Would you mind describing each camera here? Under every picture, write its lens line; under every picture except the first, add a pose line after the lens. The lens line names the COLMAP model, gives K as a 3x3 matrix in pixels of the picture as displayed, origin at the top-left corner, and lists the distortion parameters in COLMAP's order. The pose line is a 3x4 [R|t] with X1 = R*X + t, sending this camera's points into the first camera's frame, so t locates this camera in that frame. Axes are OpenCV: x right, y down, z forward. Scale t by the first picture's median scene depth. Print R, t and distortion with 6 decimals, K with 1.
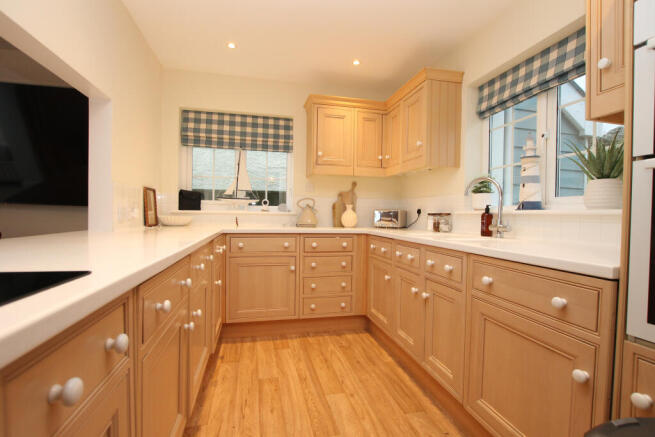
lens RADIAL K [[309.3, 0, 327.5], [0, 309.3, 218.5], [0, 0, 1]] dist [-0.030267, 0.000945]
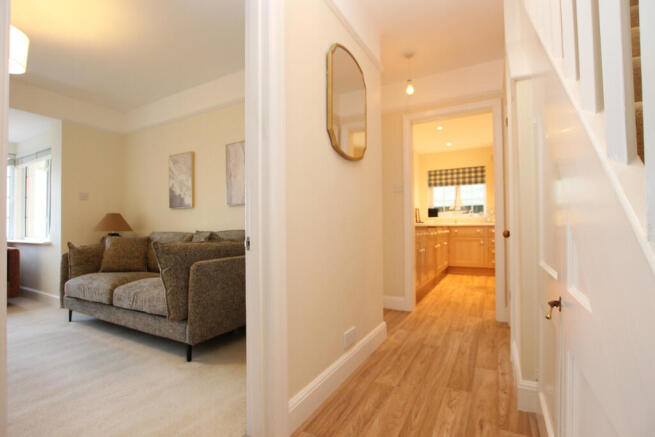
lens RADIAL K [[309.3, 0, 327.5], [0, 309.3, 218.5], [0, 0, 1]] dist [-0.030267, 0.000945]
pose [[0.747533, -0.031798, -0.663464, 0.405099], [0.009070, 0.999249, -0.037672, 0.054847], [0.664163, 0.022143, 0.747260, -1.036925]]
